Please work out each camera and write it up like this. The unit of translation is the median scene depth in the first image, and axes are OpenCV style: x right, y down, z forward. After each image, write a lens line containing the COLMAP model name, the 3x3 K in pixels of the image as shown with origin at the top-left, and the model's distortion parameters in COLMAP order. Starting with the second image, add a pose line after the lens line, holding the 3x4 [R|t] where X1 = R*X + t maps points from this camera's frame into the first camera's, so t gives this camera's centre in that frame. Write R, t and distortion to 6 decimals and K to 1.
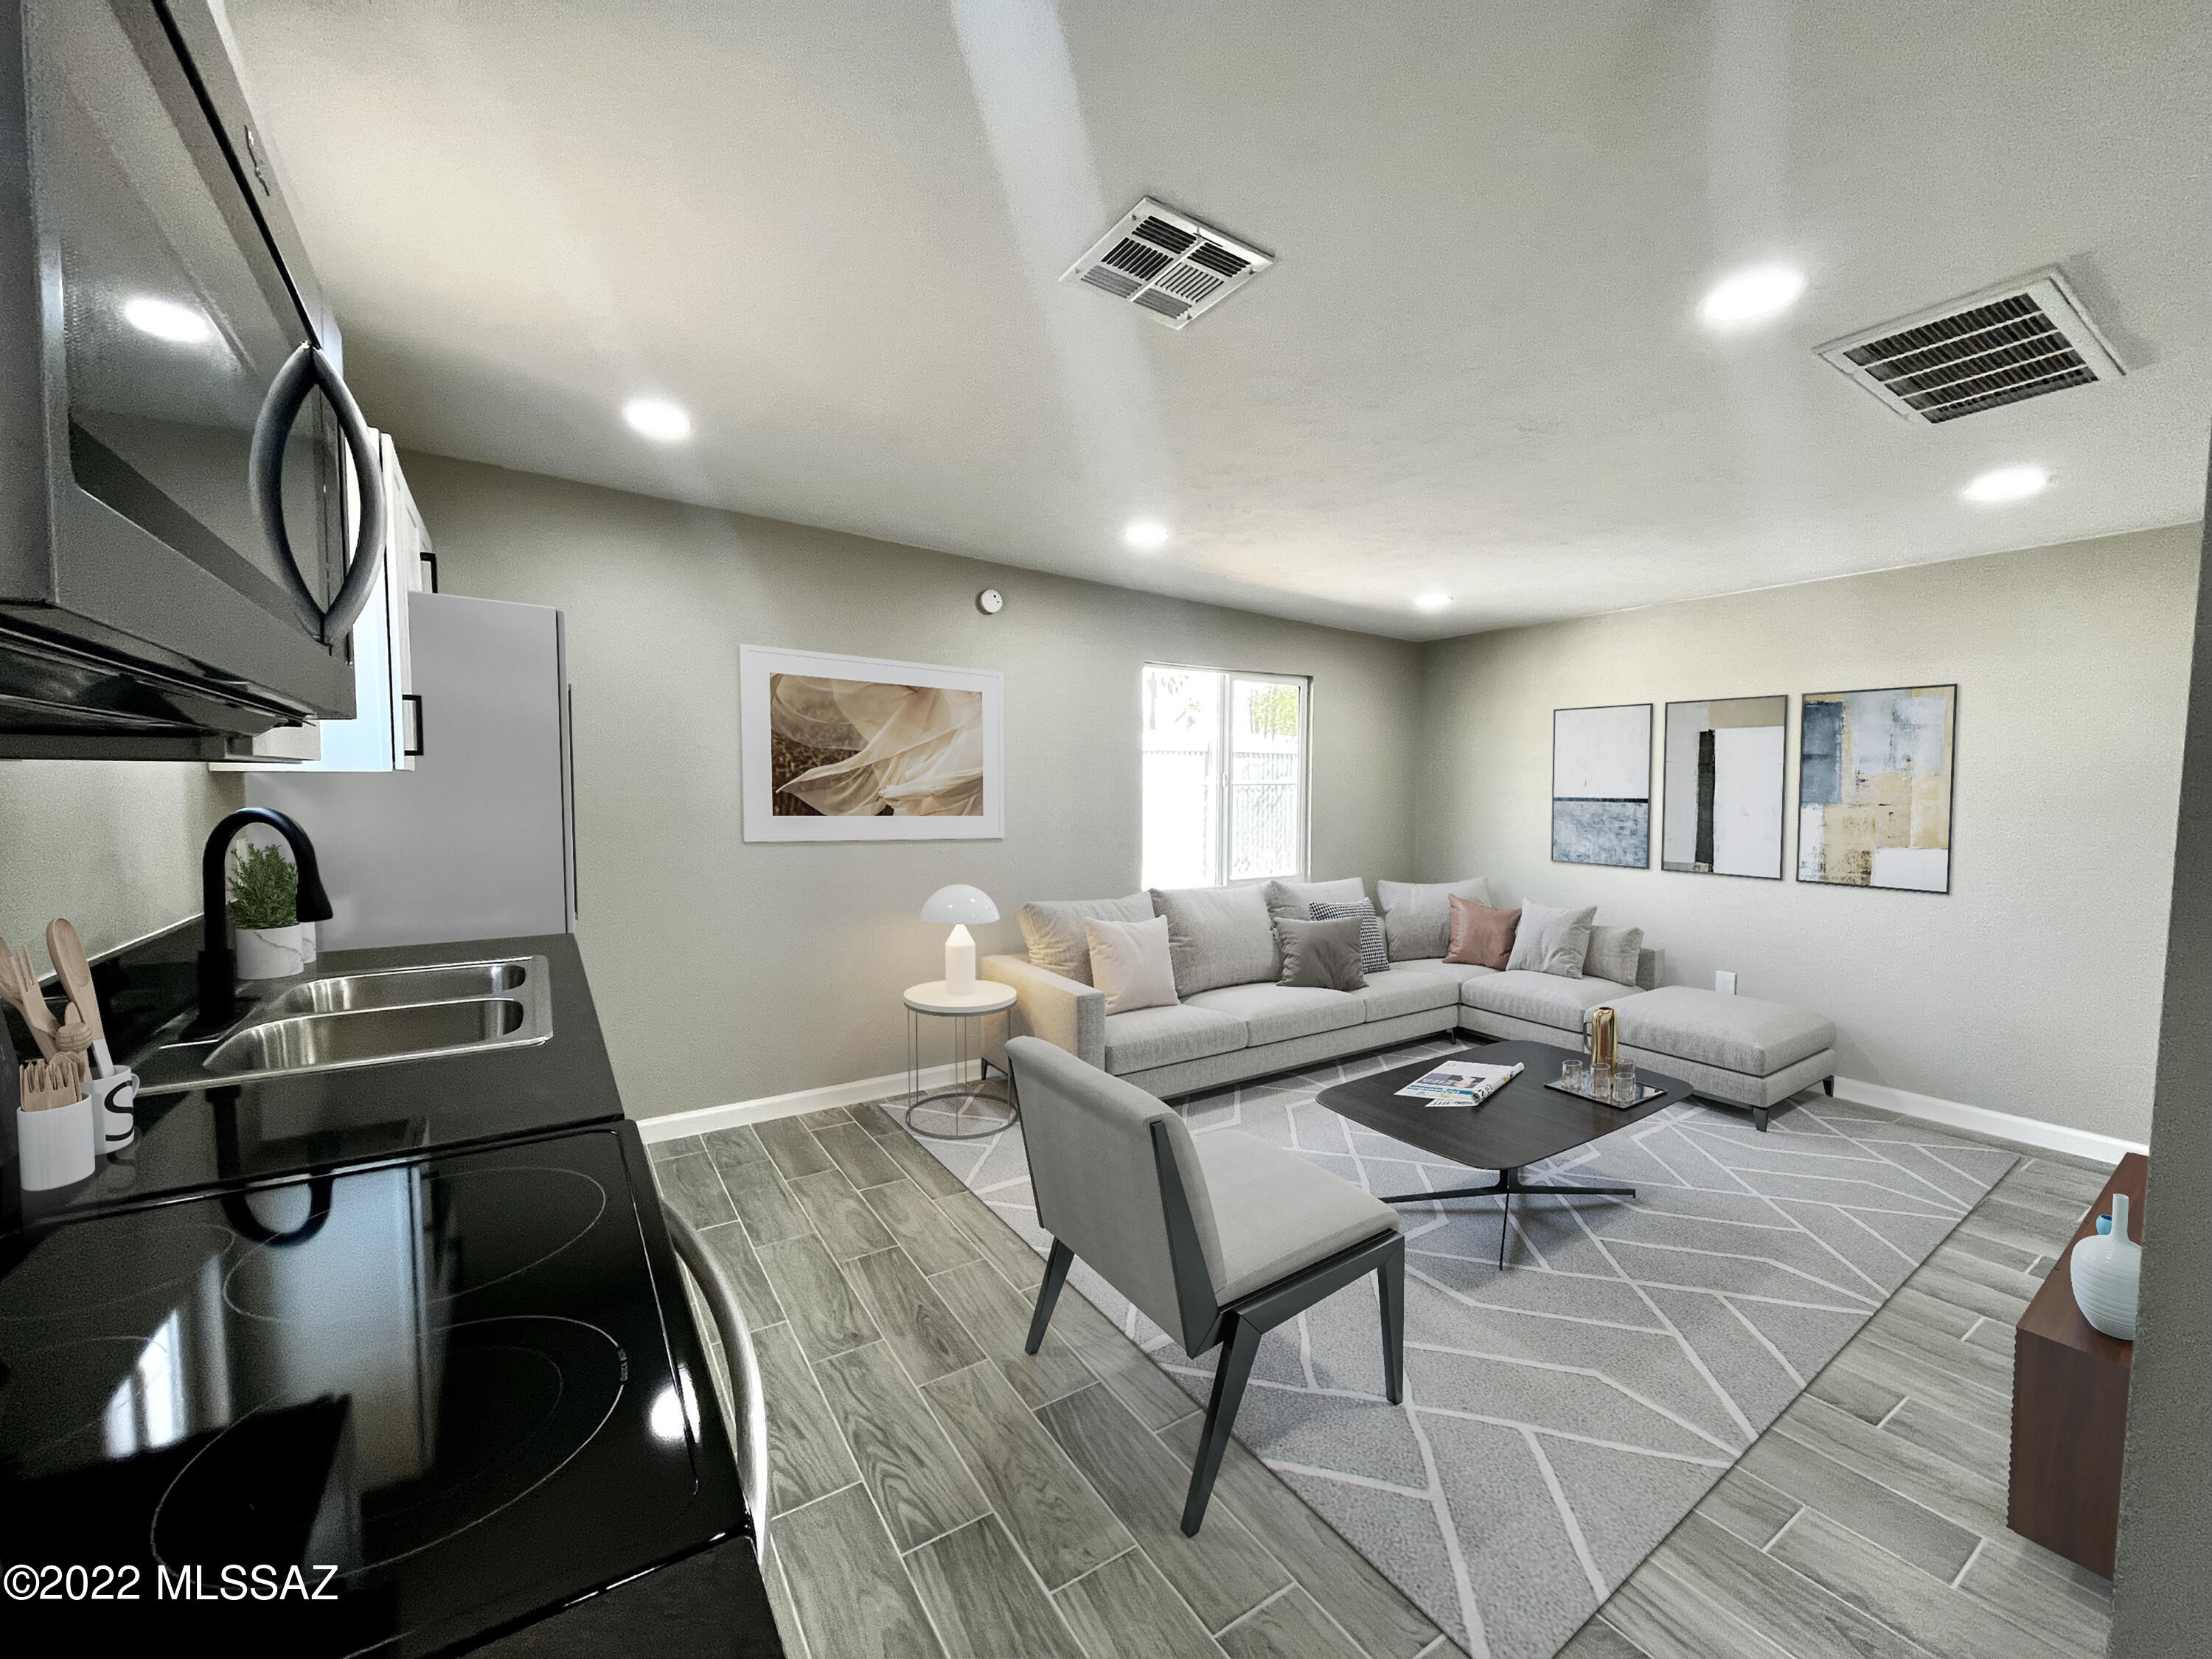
lens RADIAL K [[893.5, 0, 1096.1], [0, 893.5, 835.5], [0, 0, 1]] dist [-0.002297, 0.000002]
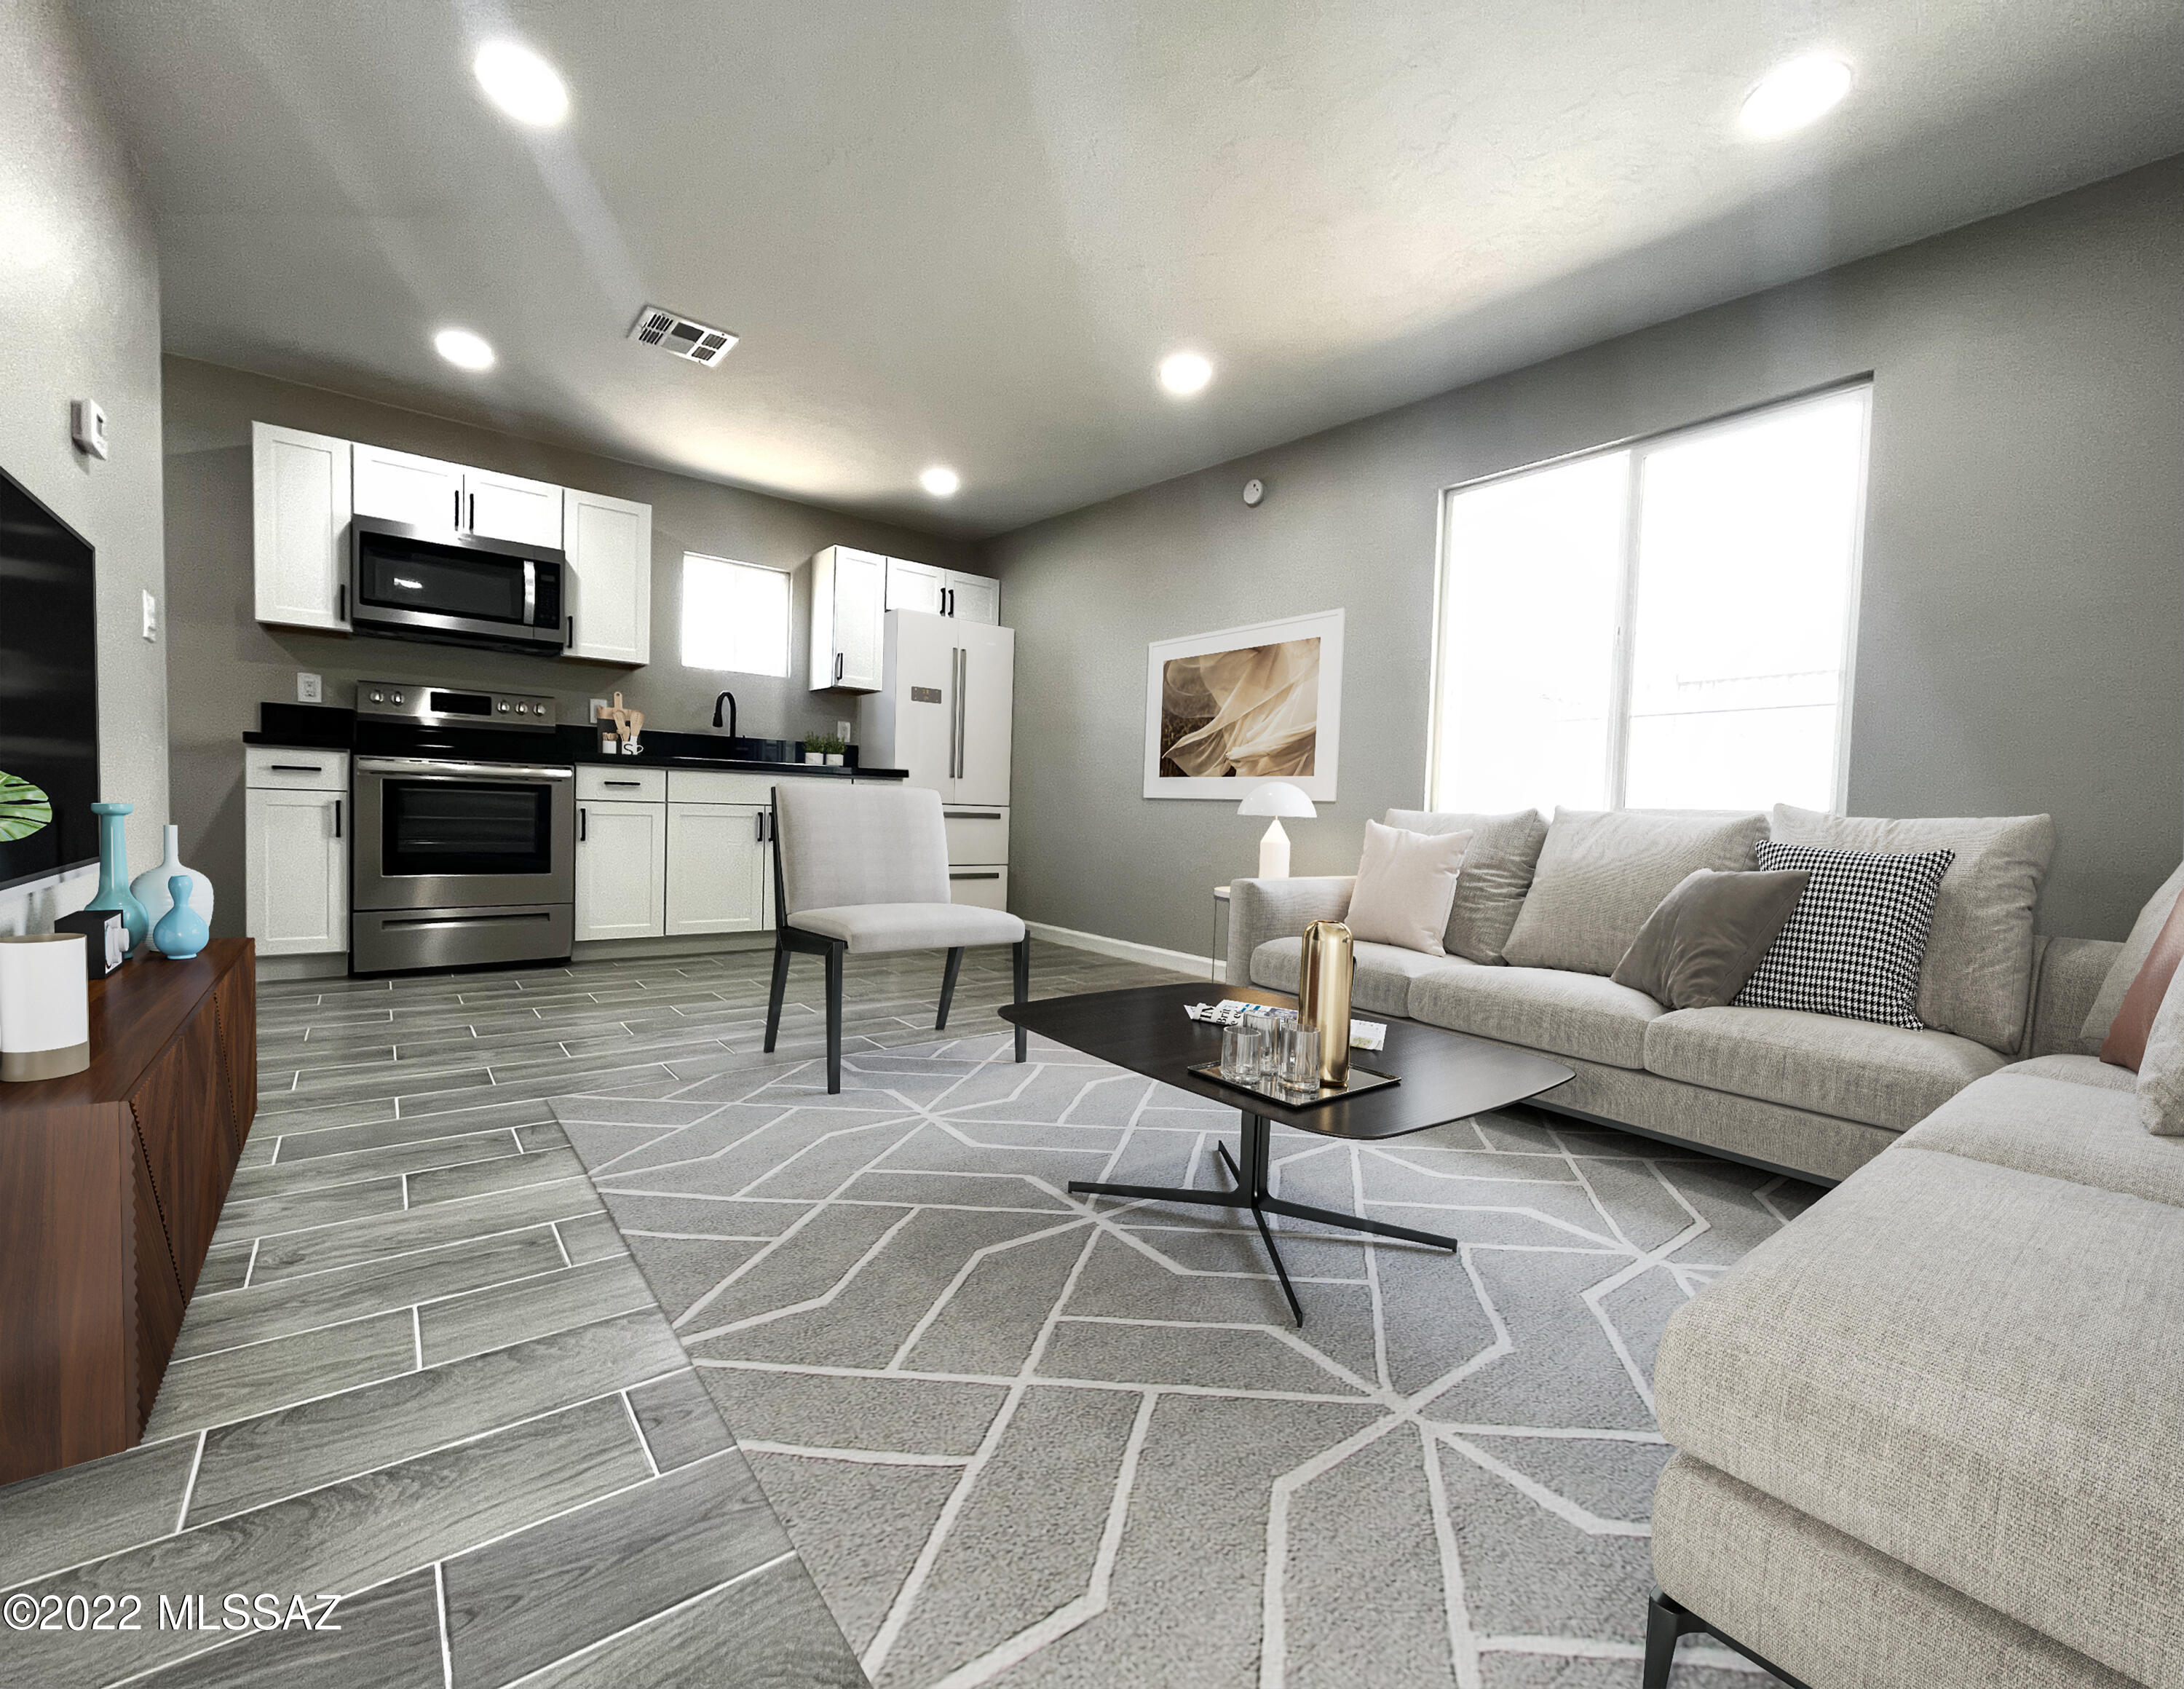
lens RADIAL K [[905.7, 0, 1059.8], [0, 905.7, 831.7], [0, 0, 1]] dist [0.000647, 0.000162]
pose [[0.083711, 0.031064, -0.996006, 1.654963], [-0.088057, 0.995834, 0.023658, 0.201830], [0.992592, 0.085725, 0.086098, 1.391778]]
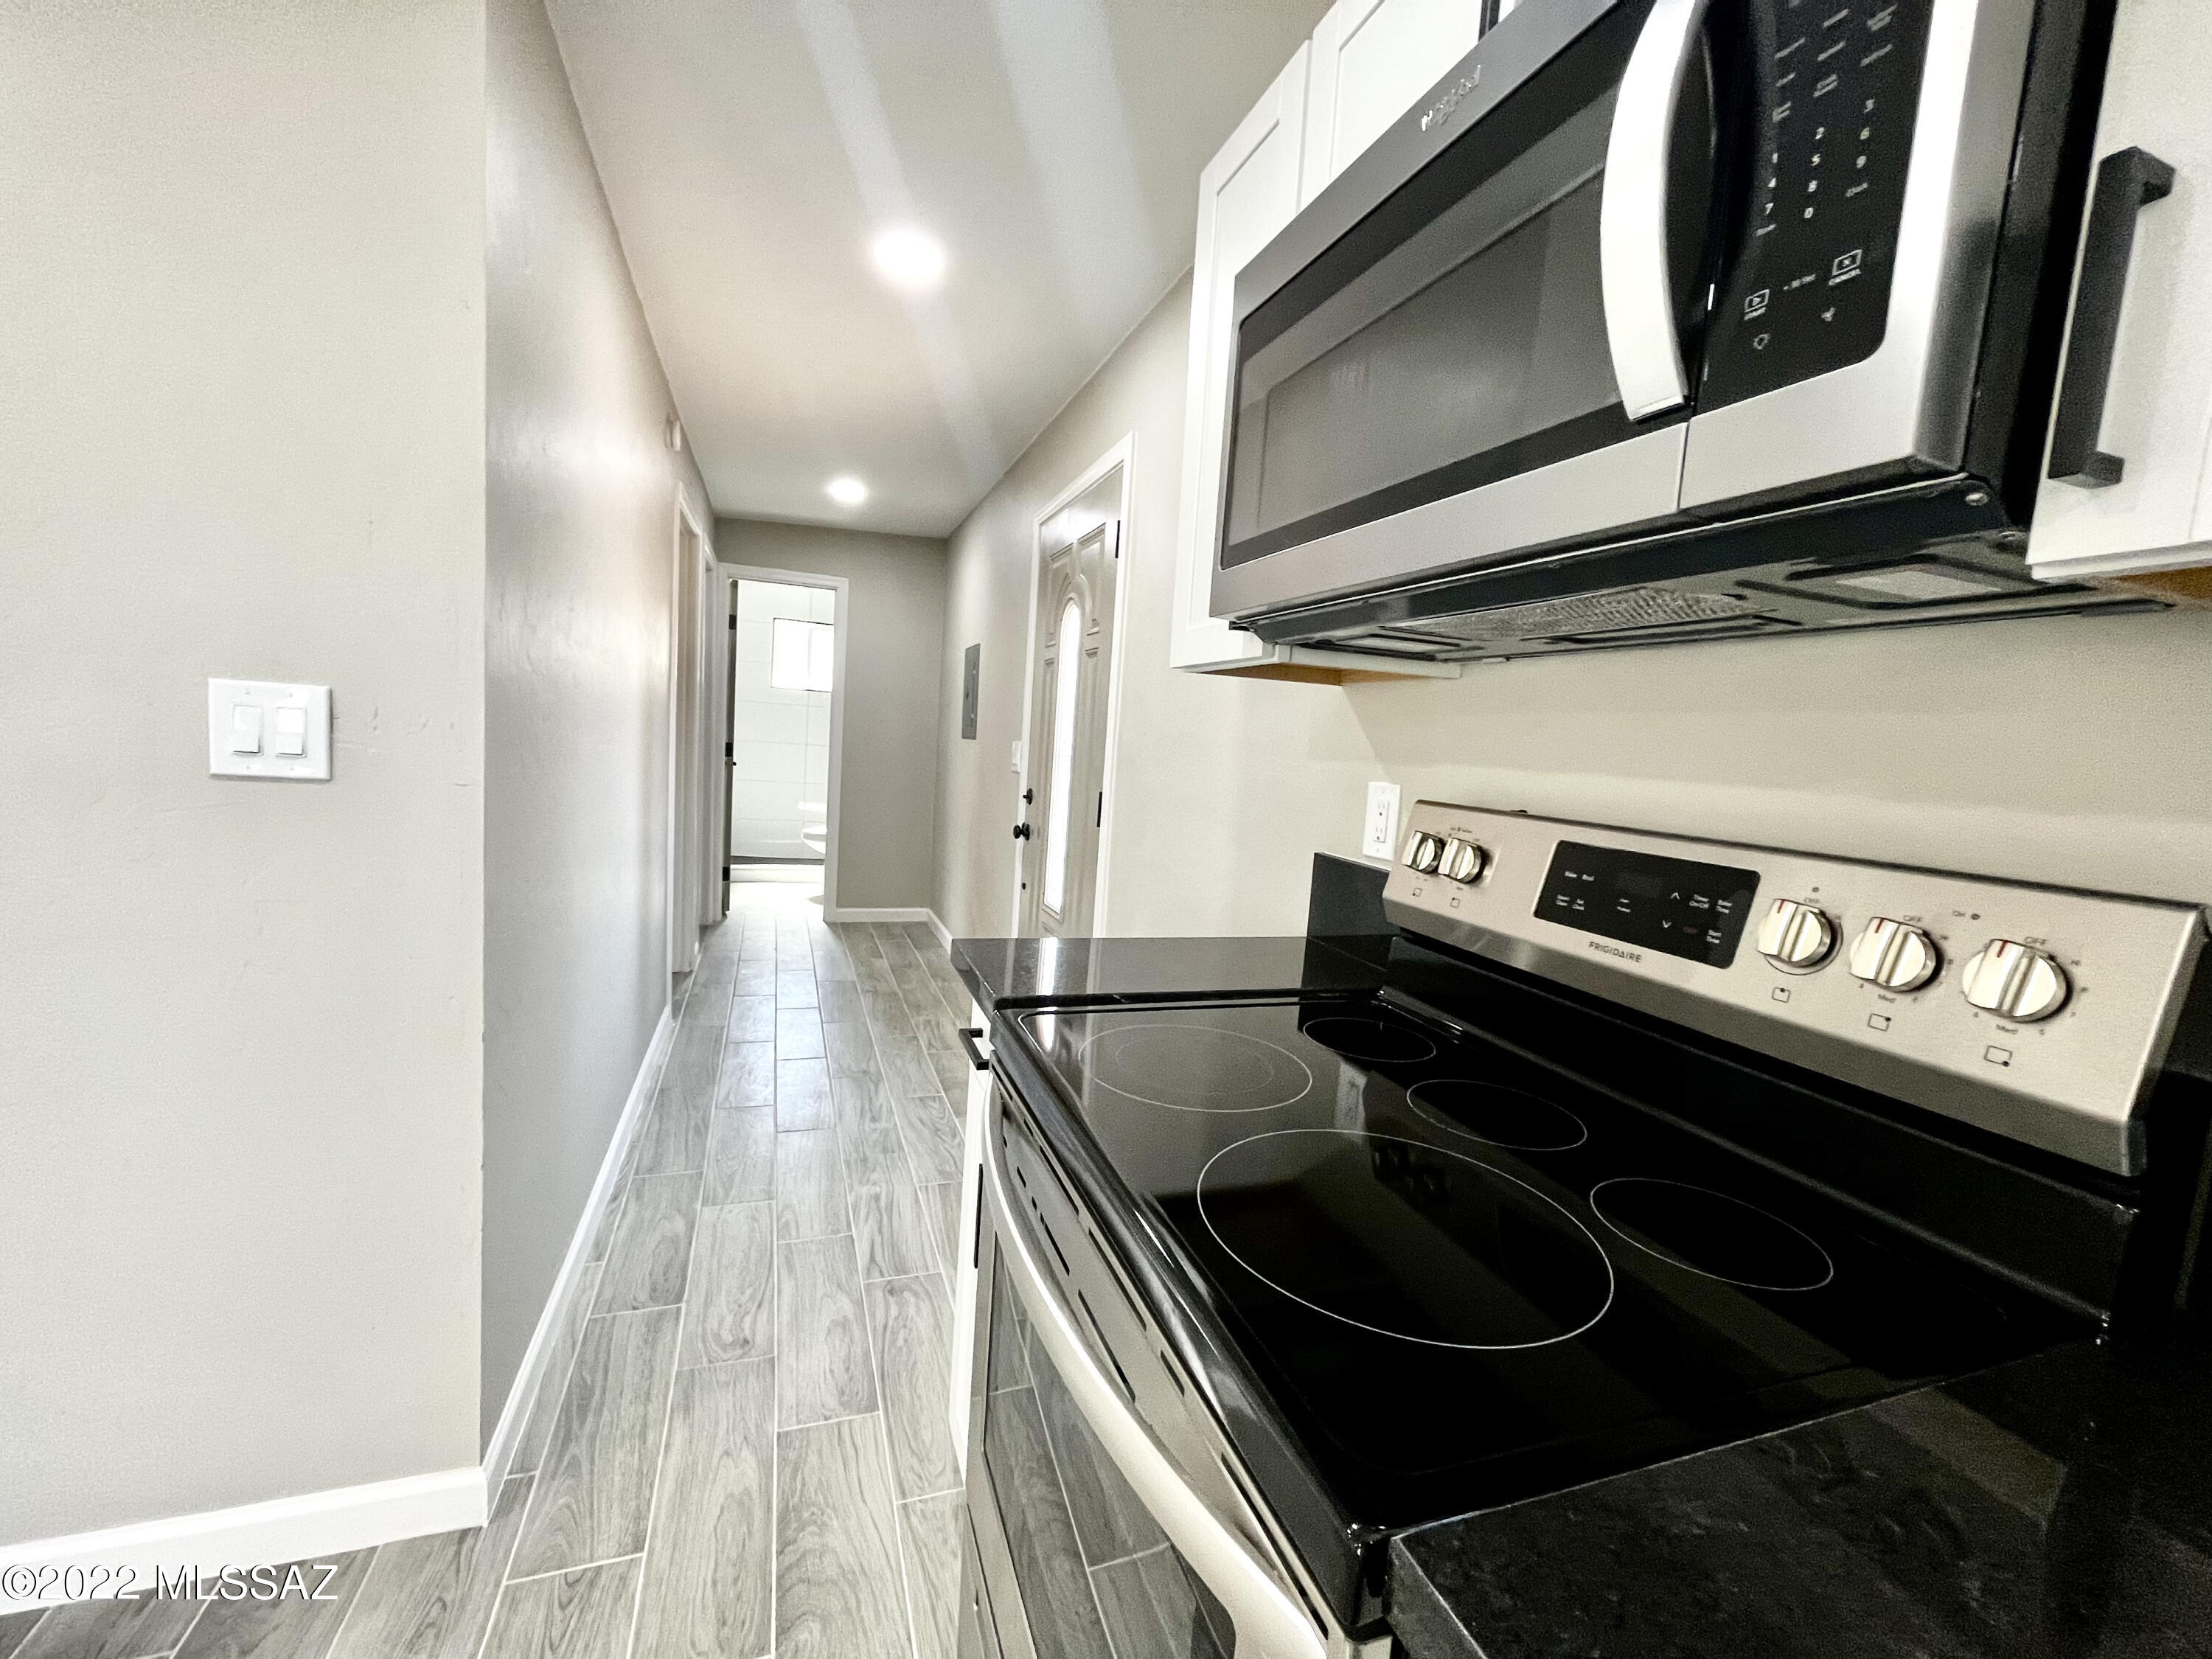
lens RADIAL K [[893.5, 0, 1096.1], [0, 893.5, 835.5], [0, 0, 1]] dist [-0.002297, 0.000002]
pose [[-0.970597, -0.093126, 0.221968, -0.260898], [-0.057615, 0.985205, 0.161404, 0.002106], [-0.233715, 0.143870, -0.961602, 0.724359]]
